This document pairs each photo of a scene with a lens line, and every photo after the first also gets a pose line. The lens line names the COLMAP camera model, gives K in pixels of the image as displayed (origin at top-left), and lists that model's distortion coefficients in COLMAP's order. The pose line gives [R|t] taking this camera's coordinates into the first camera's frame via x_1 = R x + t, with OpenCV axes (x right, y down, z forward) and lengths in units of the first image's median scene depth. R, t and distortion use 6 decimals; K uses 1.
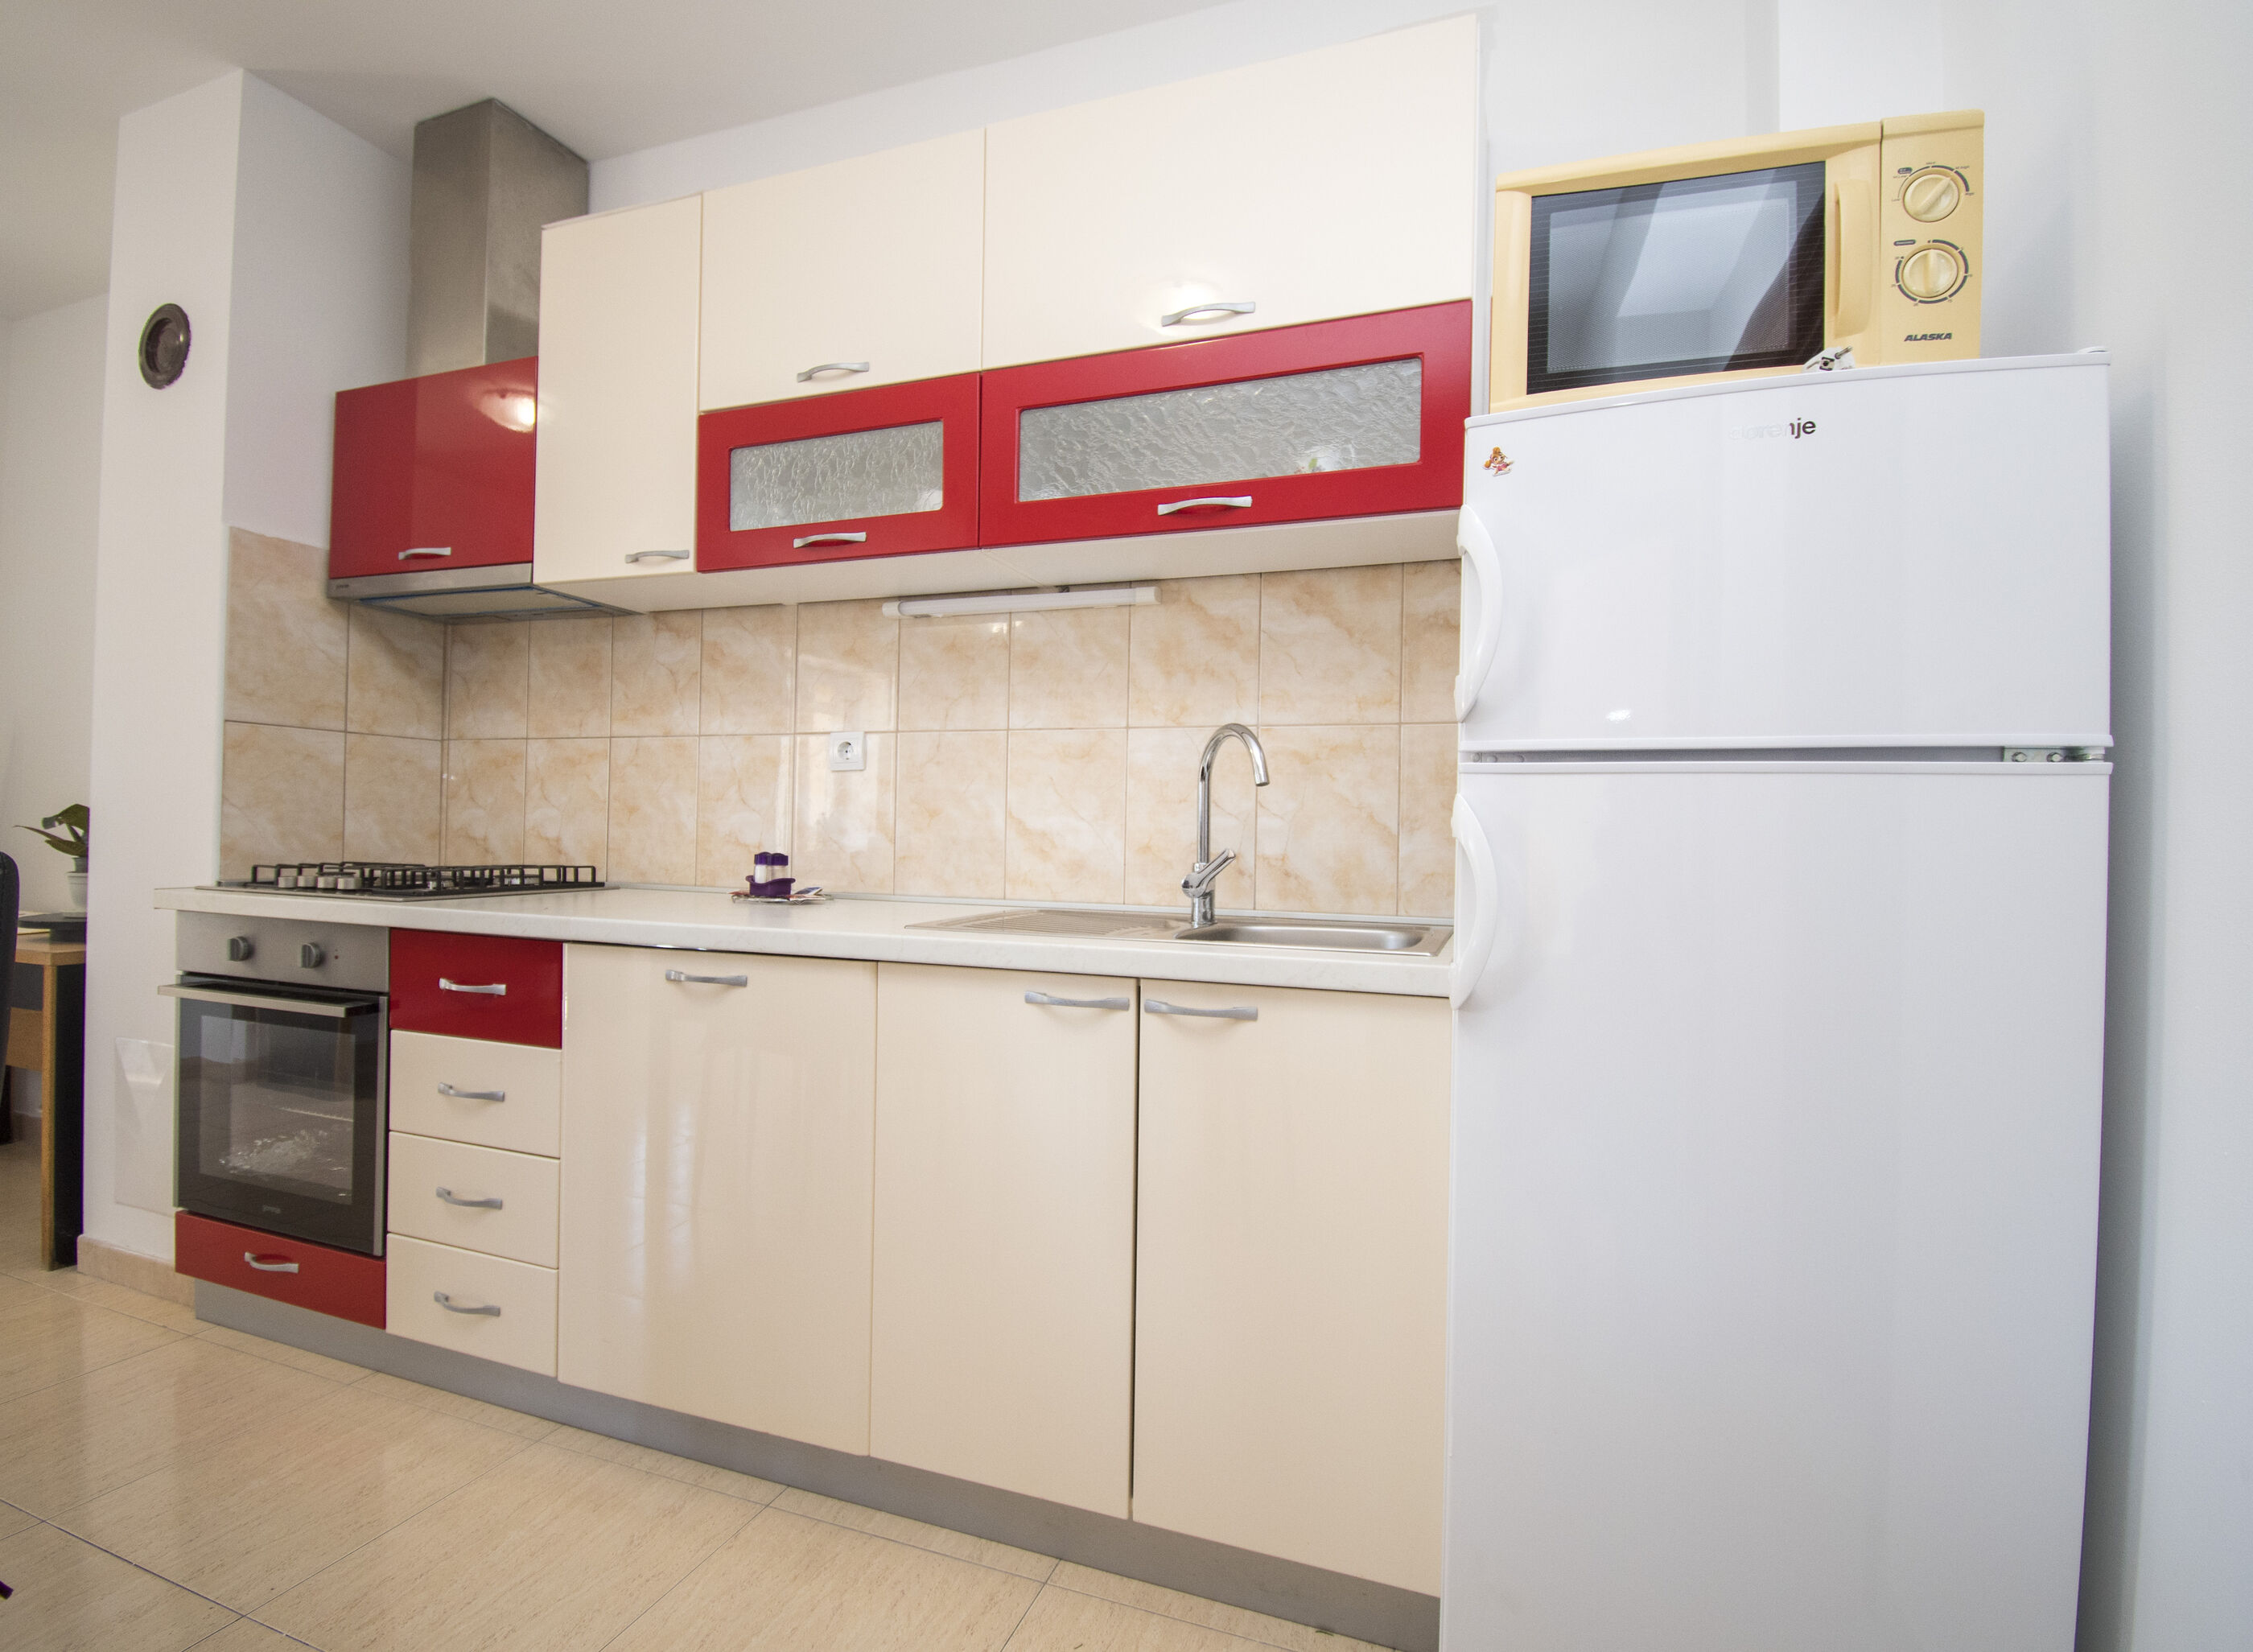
lens RADIAL K [[1120.7, 0, 1125.3], [0, 1120.7, 819.1], [0, 0, 1]] dist [0.003578, 0.000155]
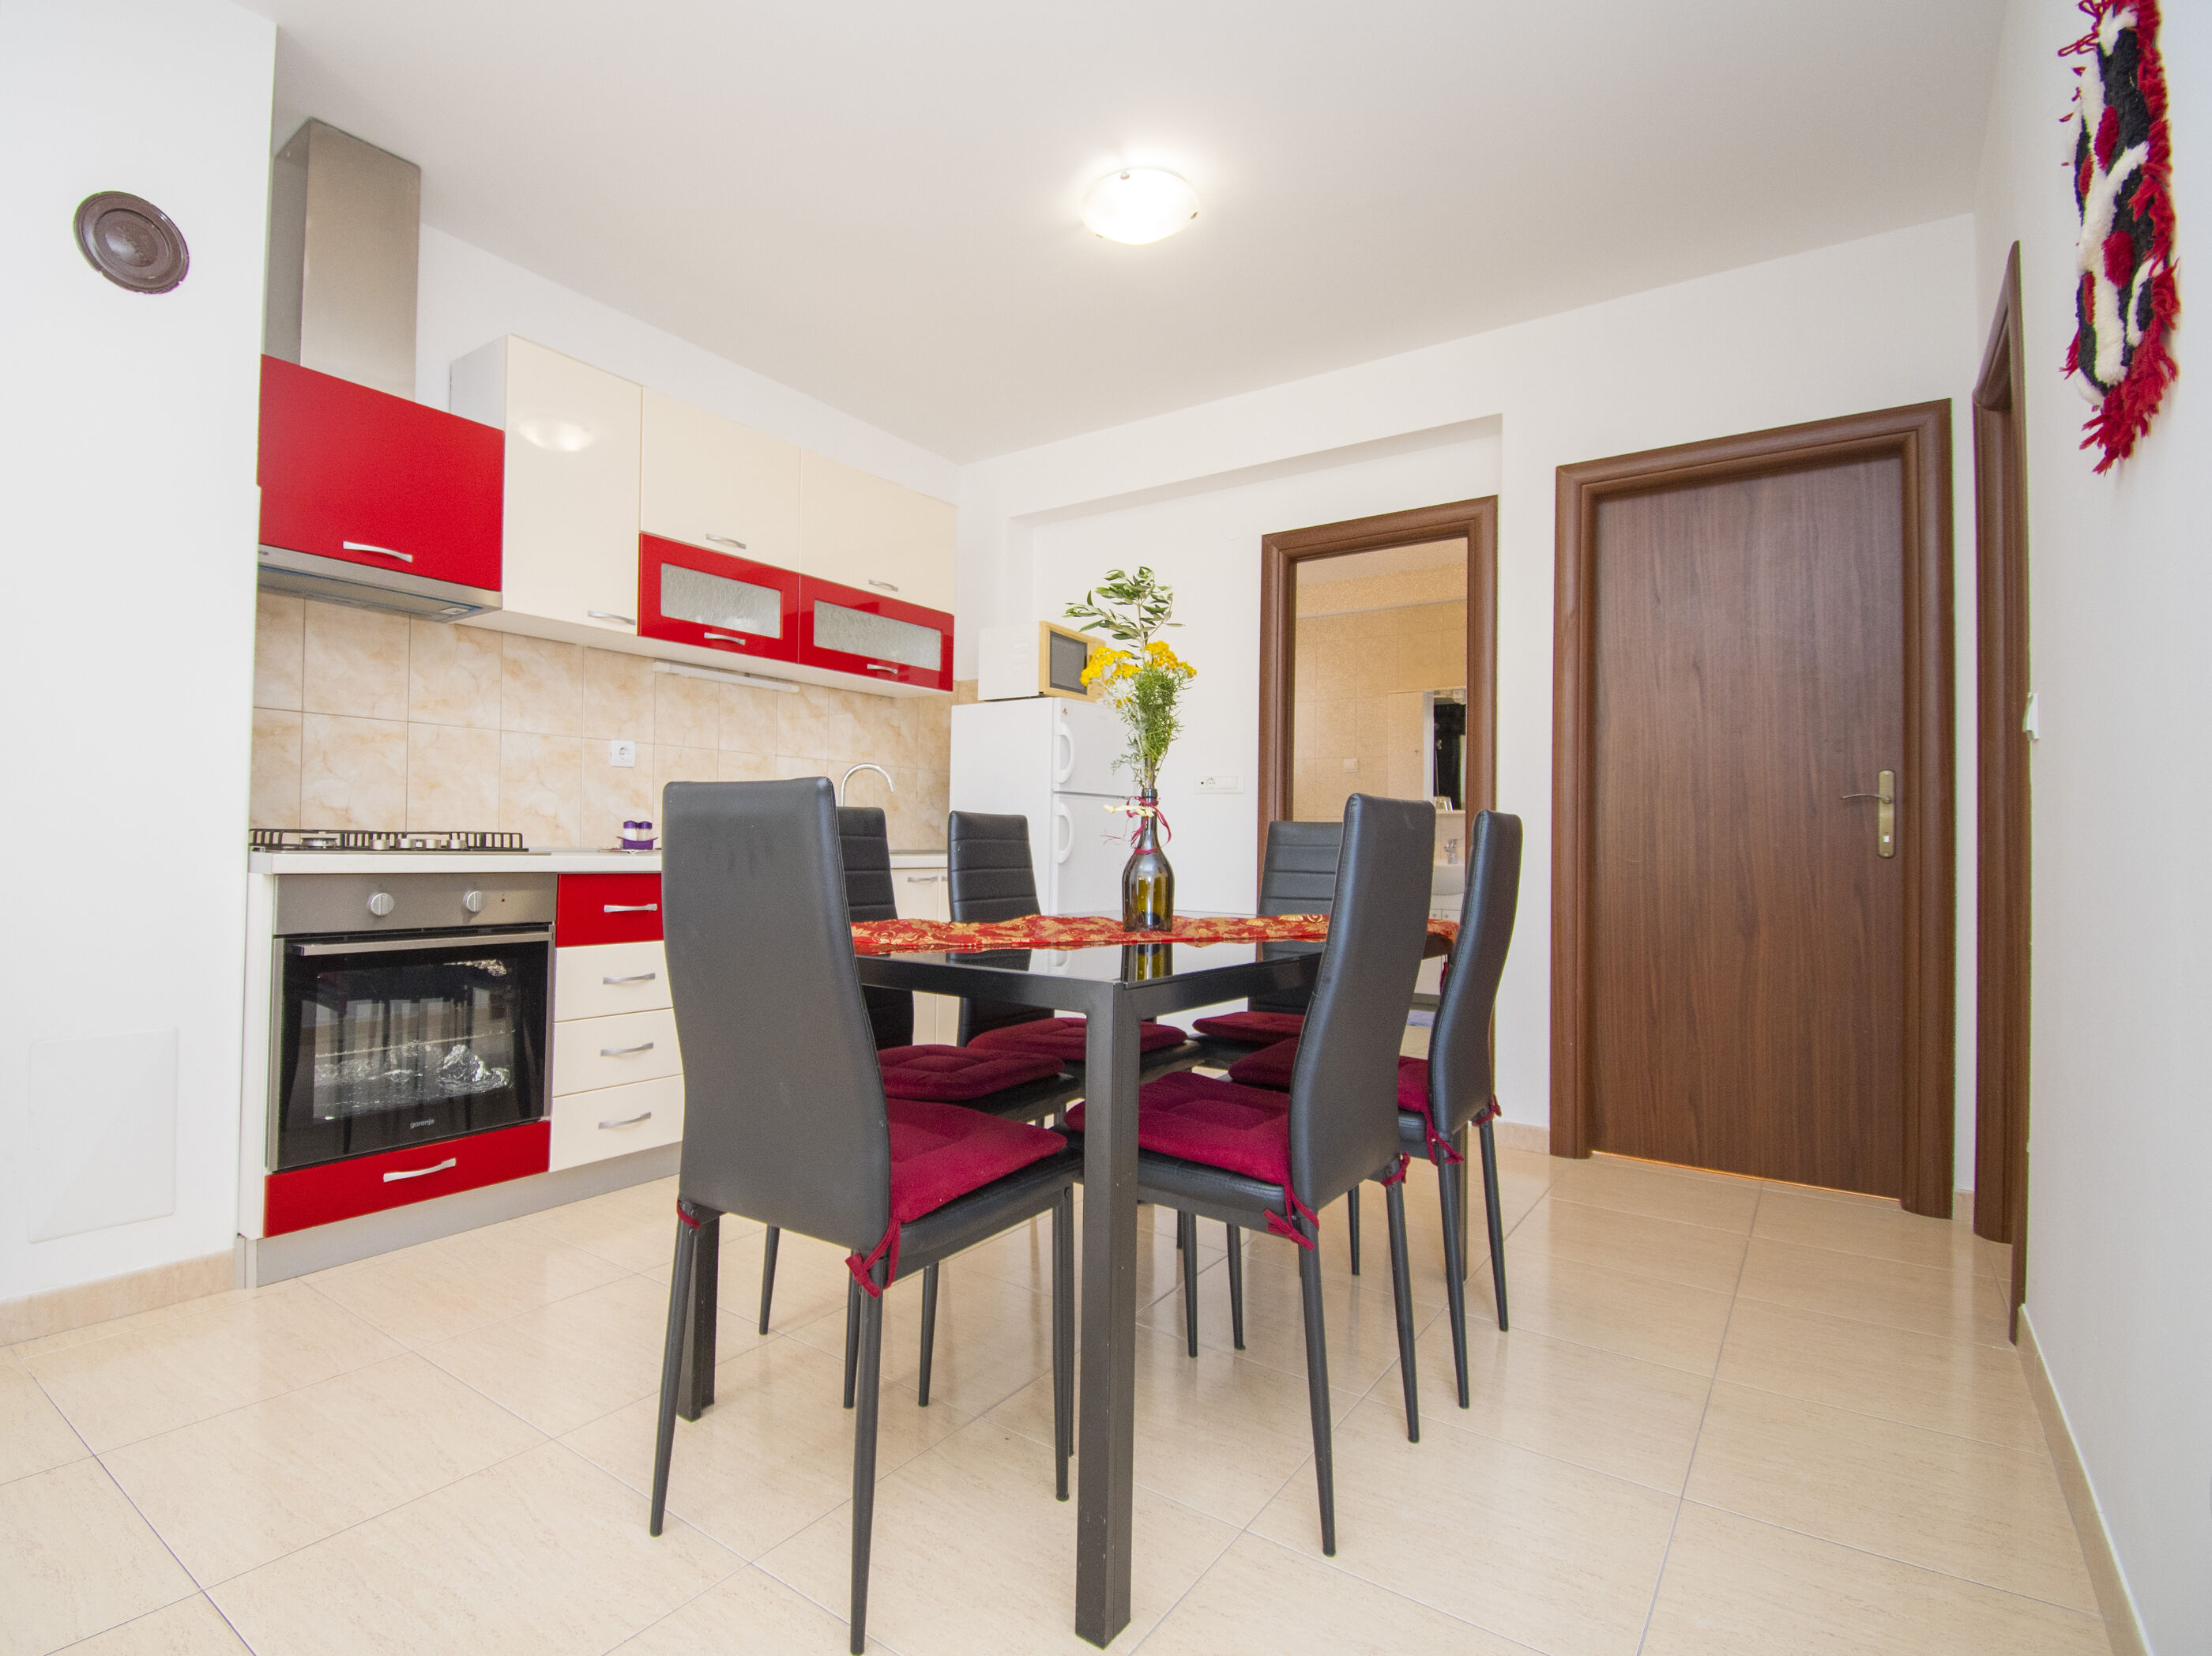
lens RADIAL K [[1100.3, 0, 1099.2], [0, 1100.3, 827.3], [0, 0, 1]] dist [0.003578, 0.000155]
pose [[0.219691, -0.000125, 0.975570, -1.635212], [-0.018981, 0.999810, 0.004402, 0.020204], [-0.975385, -0.019484, 0.219647, 0.058763]]
